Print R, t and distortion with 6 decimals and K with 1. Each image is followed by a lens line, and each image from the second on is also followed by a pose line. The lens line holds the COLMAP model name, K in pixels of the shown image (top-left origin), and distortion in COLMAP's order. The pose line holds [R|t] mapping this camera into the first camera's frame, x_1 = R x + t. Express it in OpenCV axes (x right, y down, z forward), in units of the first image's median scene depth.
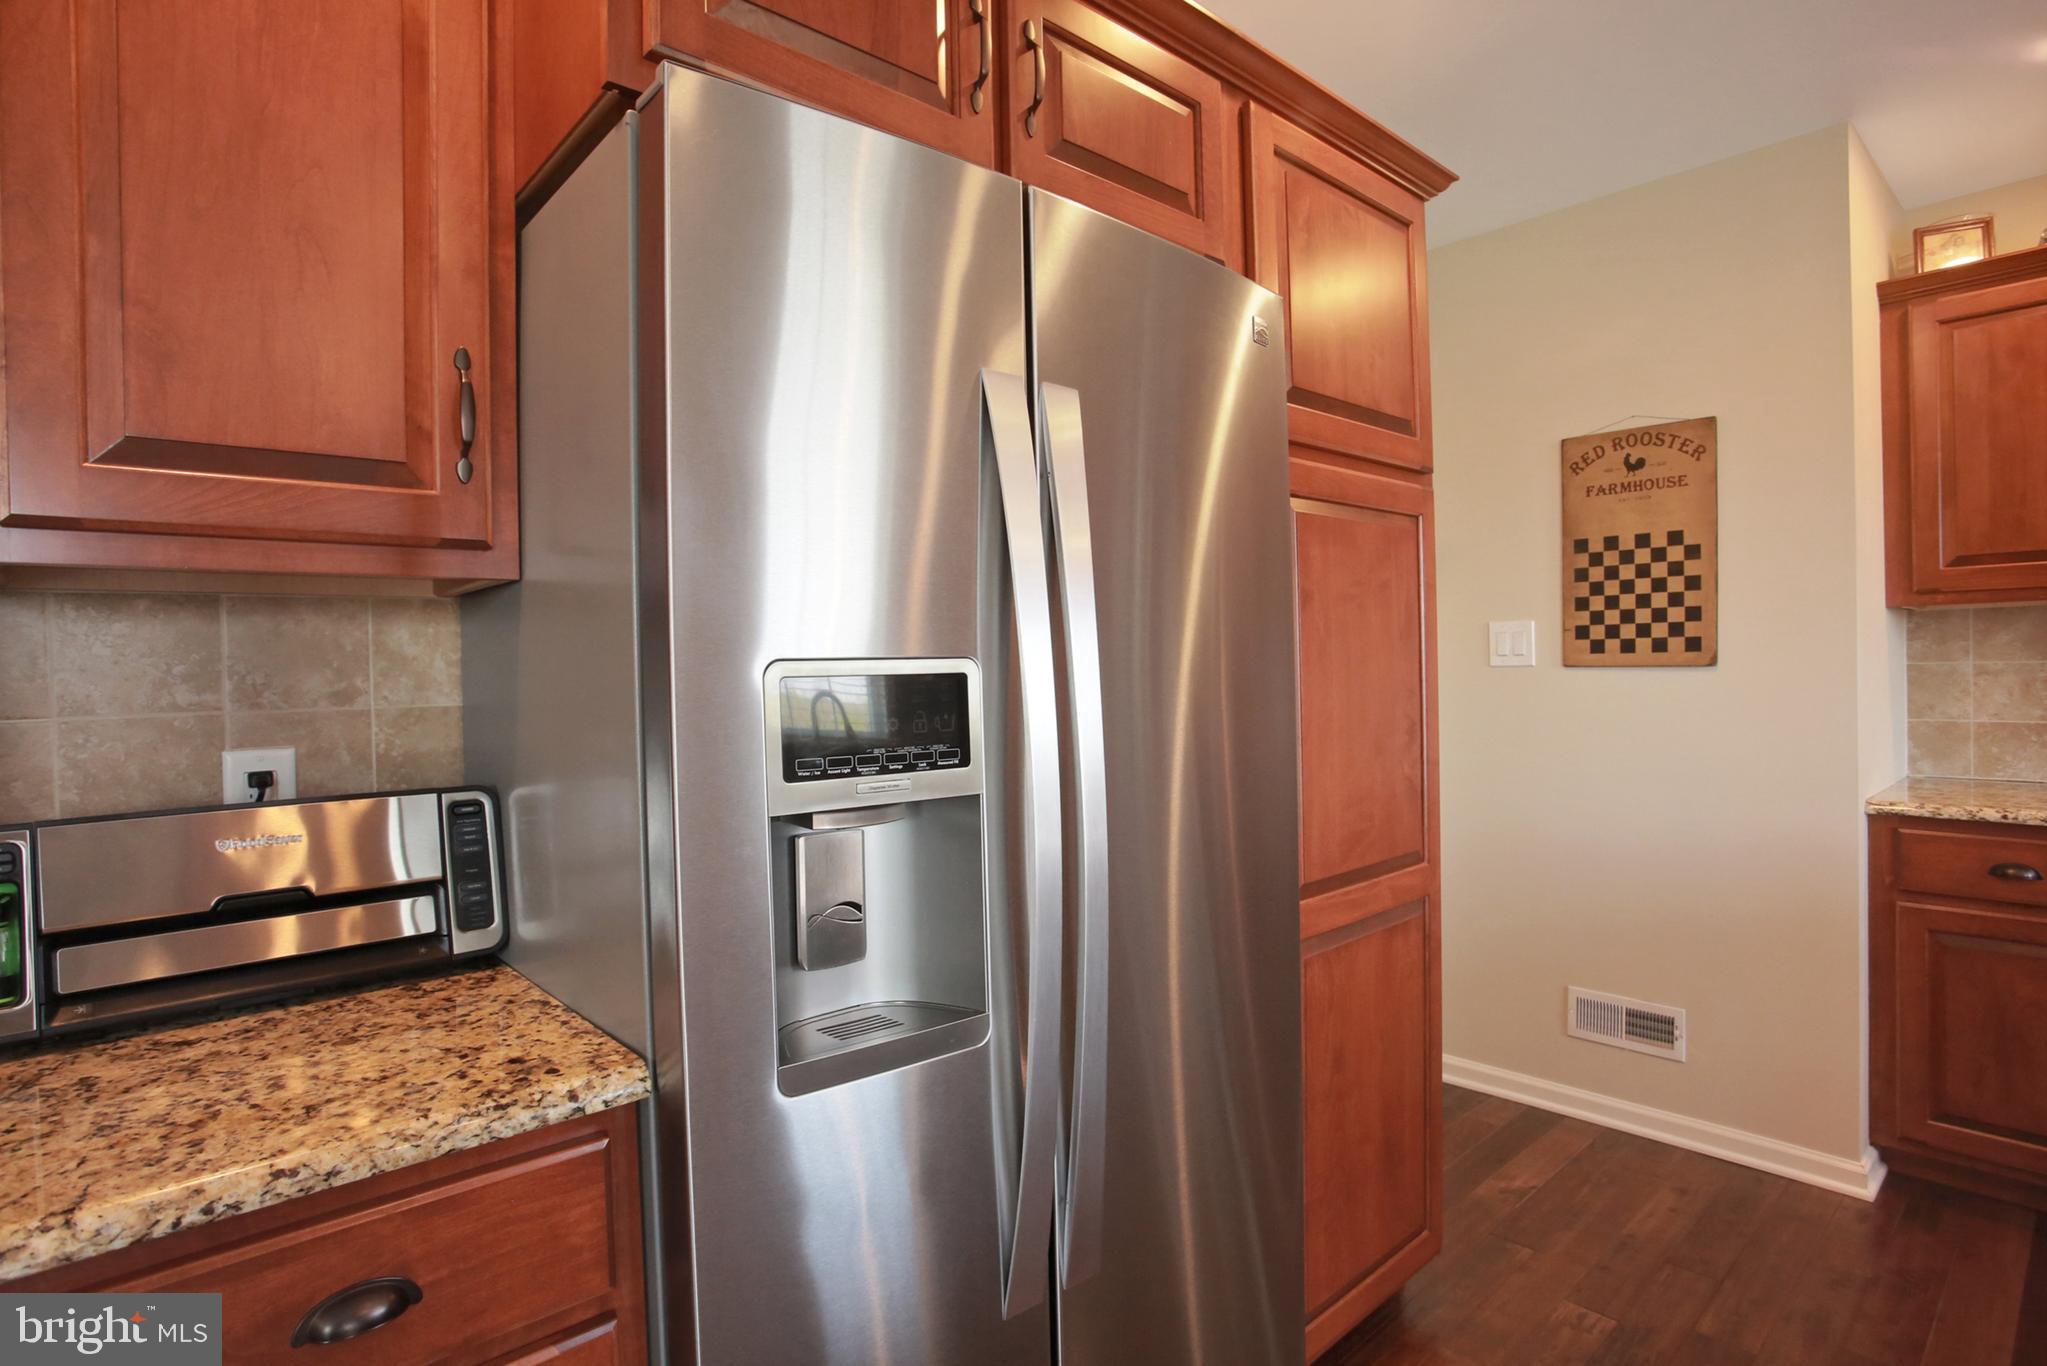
lens RADIAL K [[1075.4, 0, 991.5], [0, 1075.4, 677.6], [0, 0, 1]] dist [-0.053376, 0.020557]
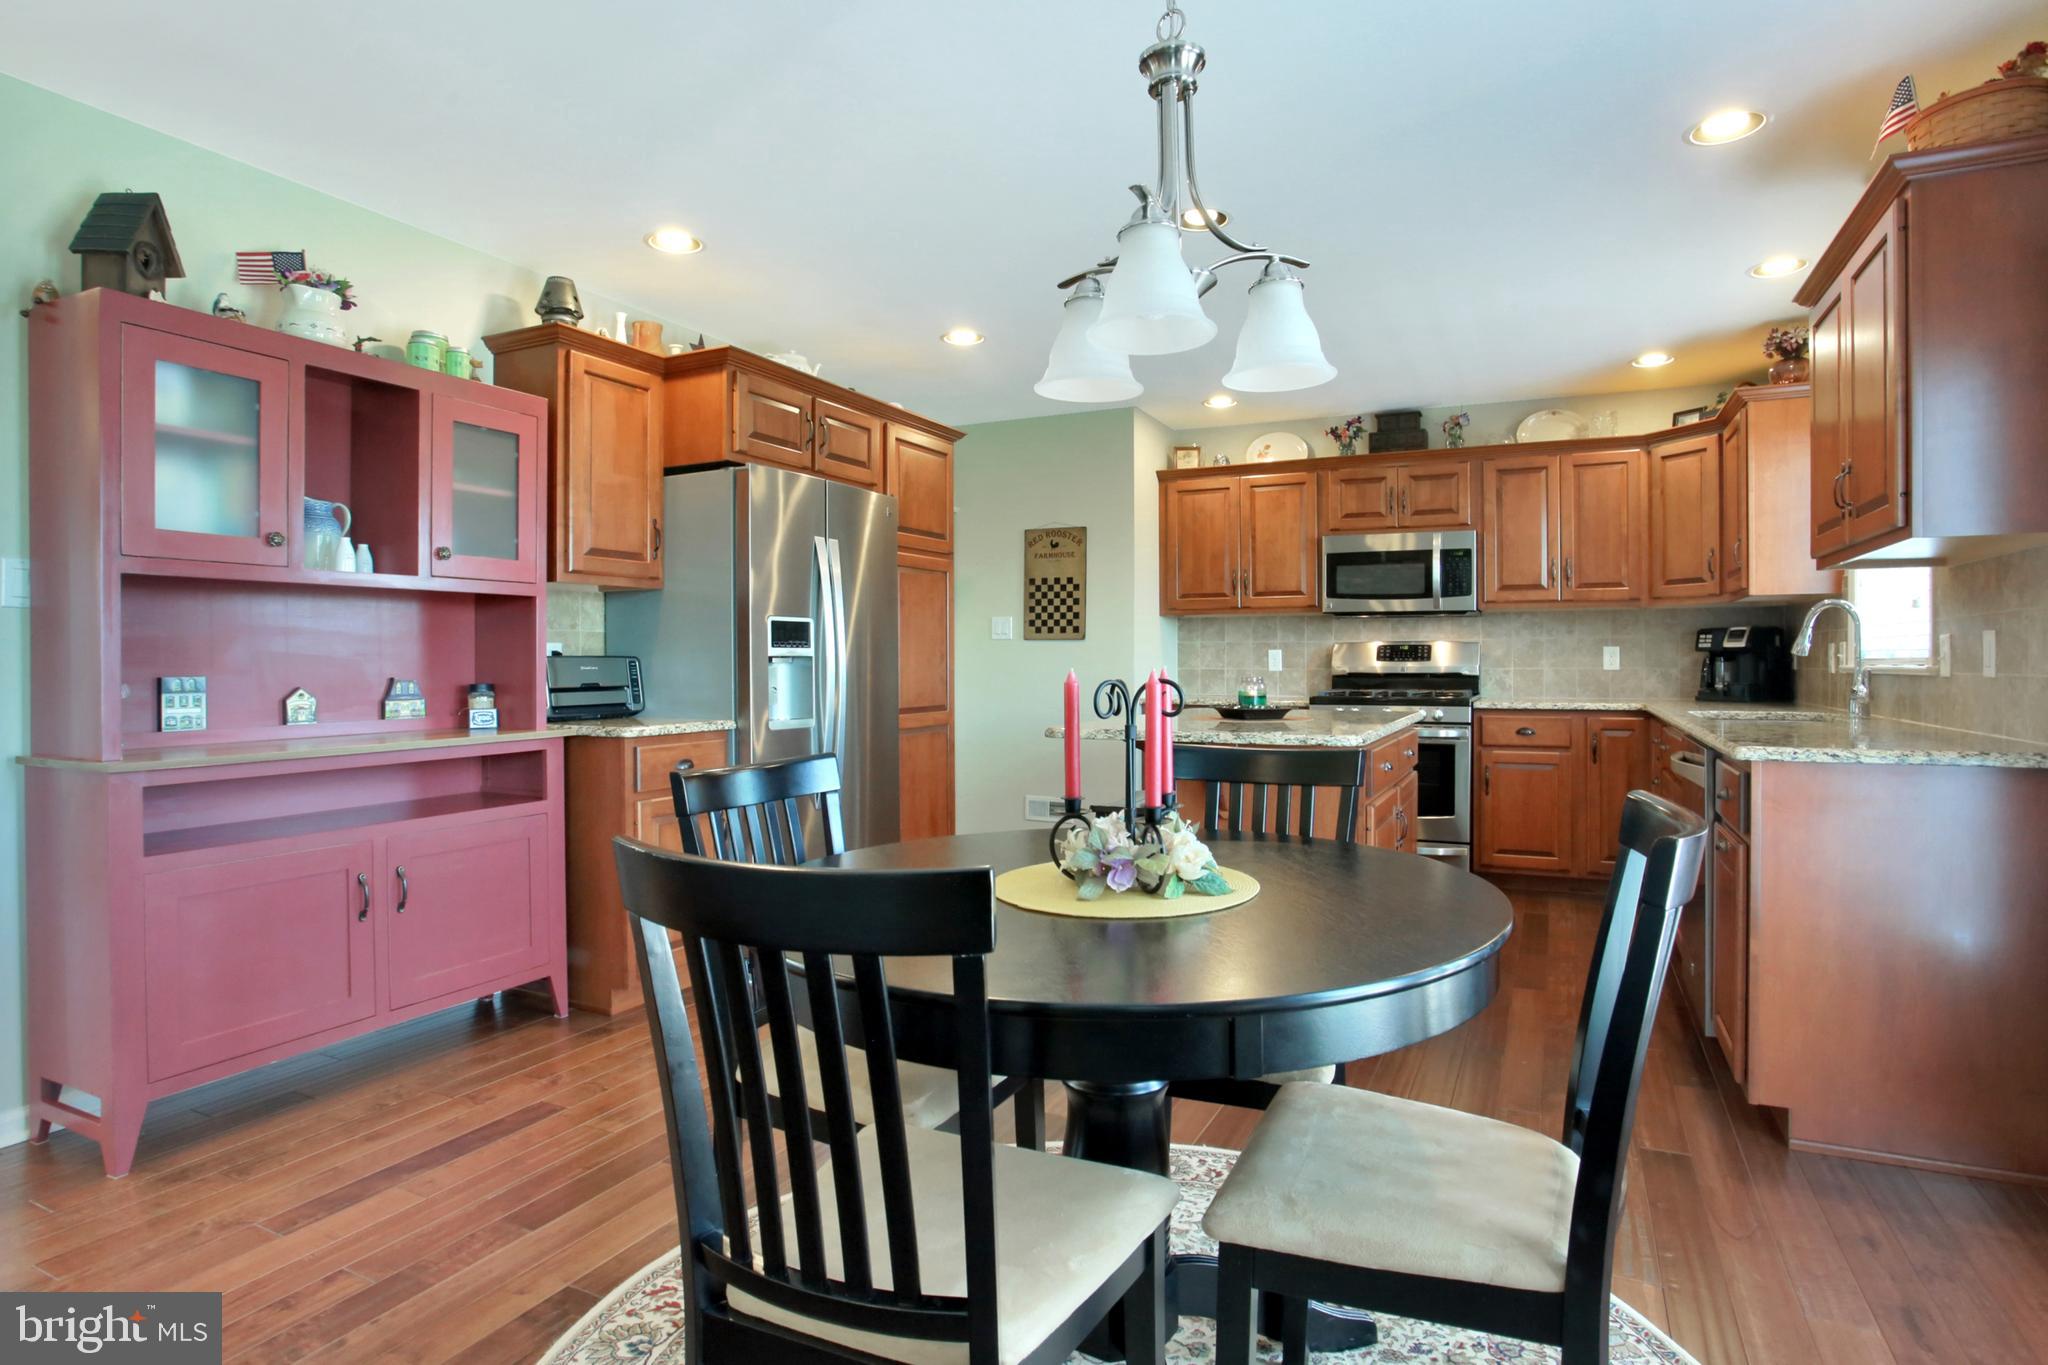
lens RADIAL K [[1177.2, 0, 1016.1], [0, 1177.2, 666.4], [0, 0, 1]] dist [-0.003886, 0.001328]
pose [[0.929227, 0.016288, 0.369150, -0.346256], [-0.011989, 0.999831, -0.013937, 0.079532], [-0.369315, 0.008525, 0.929265, -1.209565]]
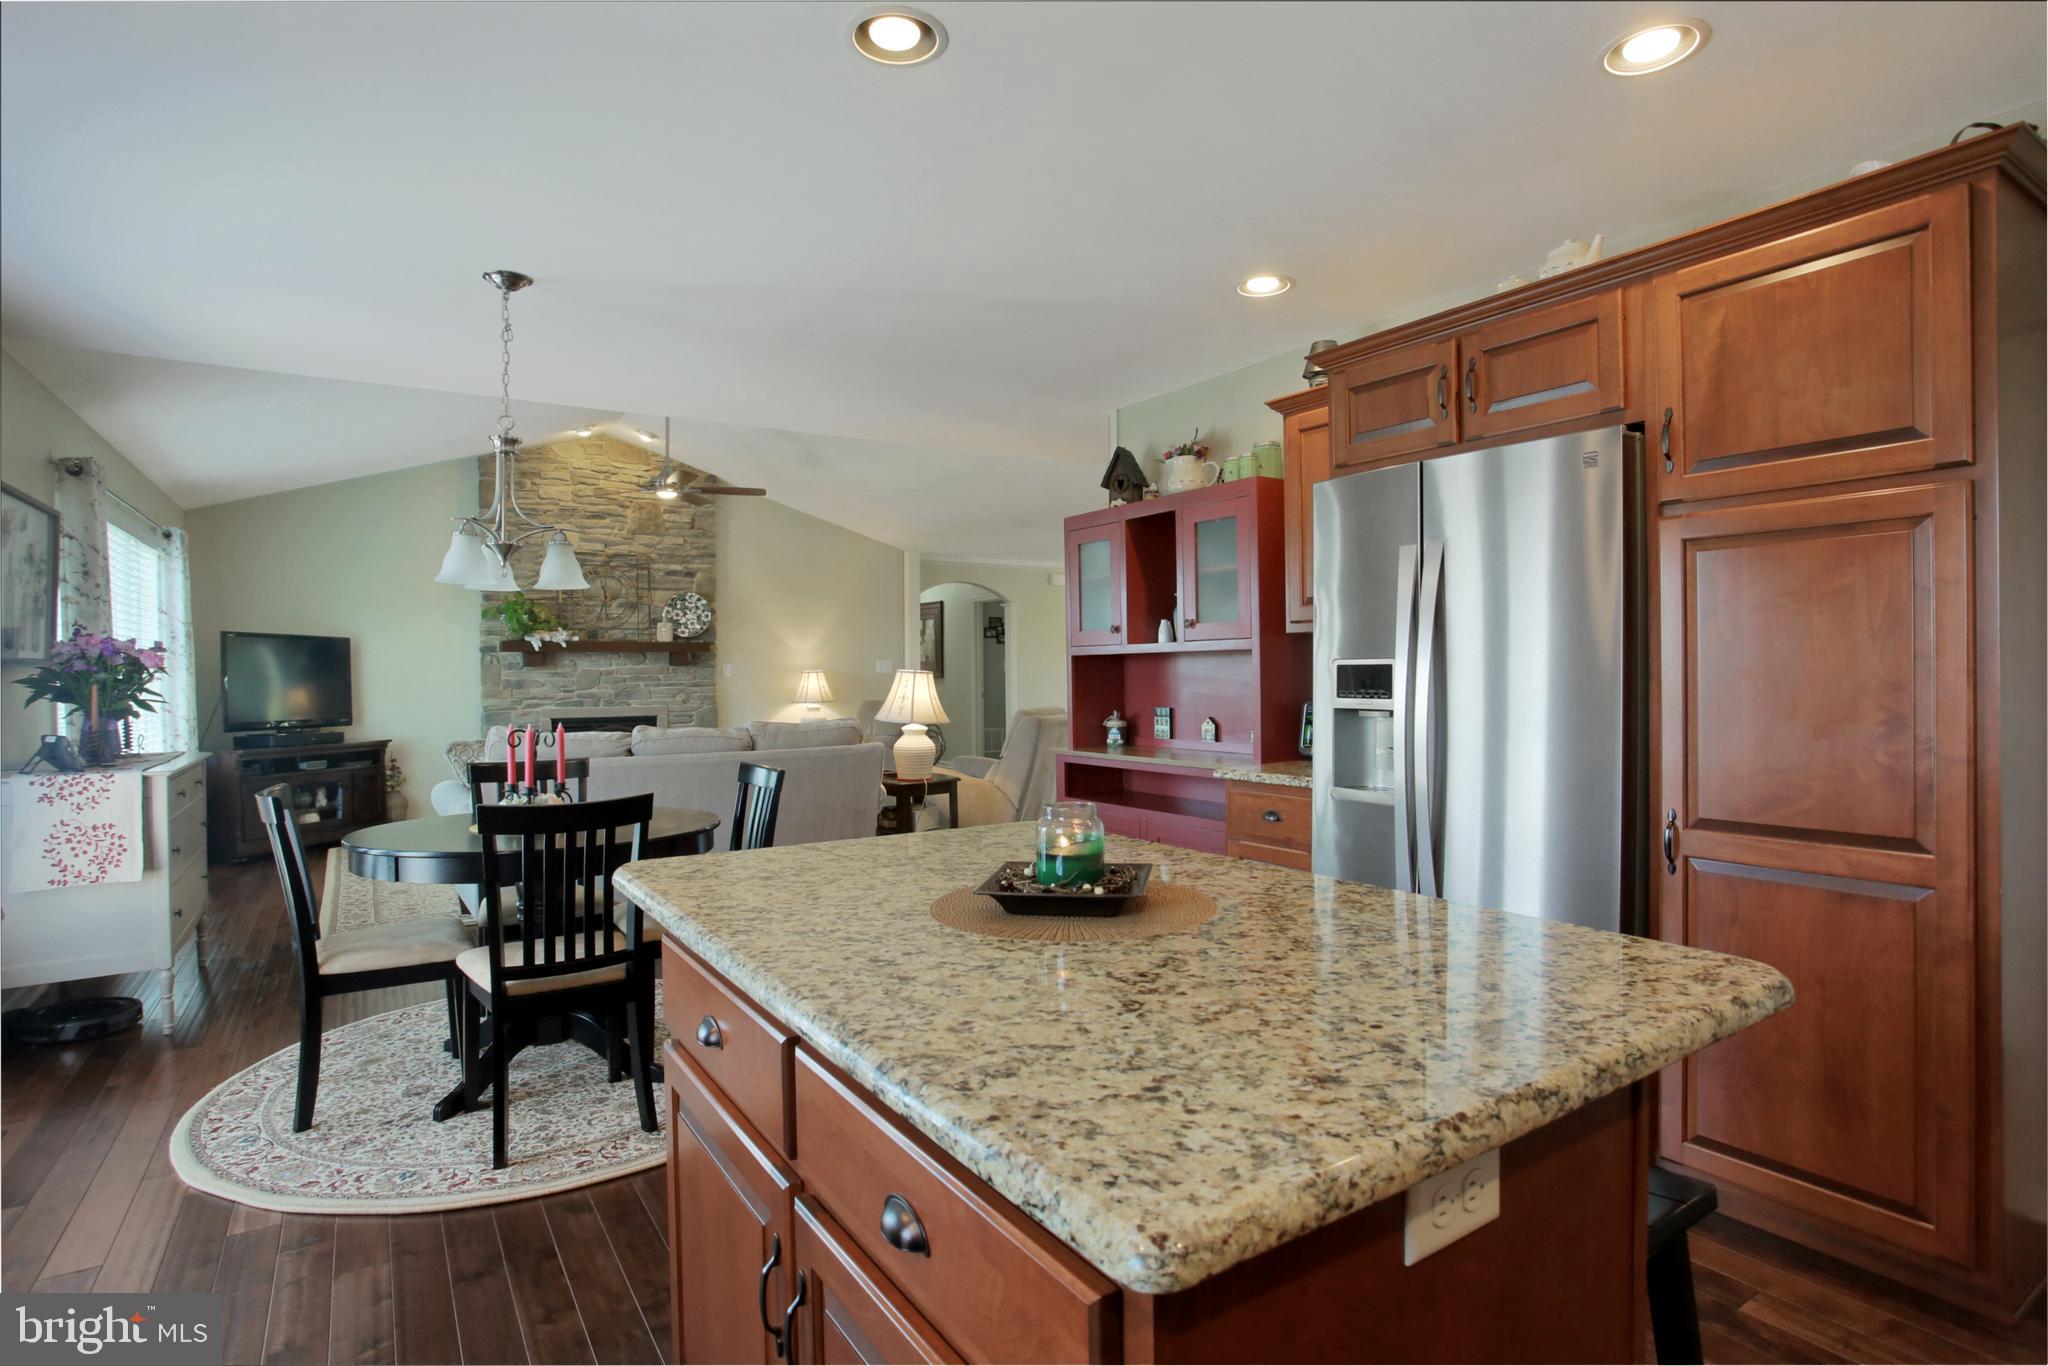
lens RADIAL K [[1075.9, 0, 1030.9], [0, 1075.9, 680.6], [0, 0, 1]] dist [-0.053376, 0.020557]
pose [[-0.162159, 0.031926, -0.986248, 1.149312], [0.004730, 0.999490, 0.031577, -0.020767], [0.986753, 0.000455, -0.162227, 0.234124]]
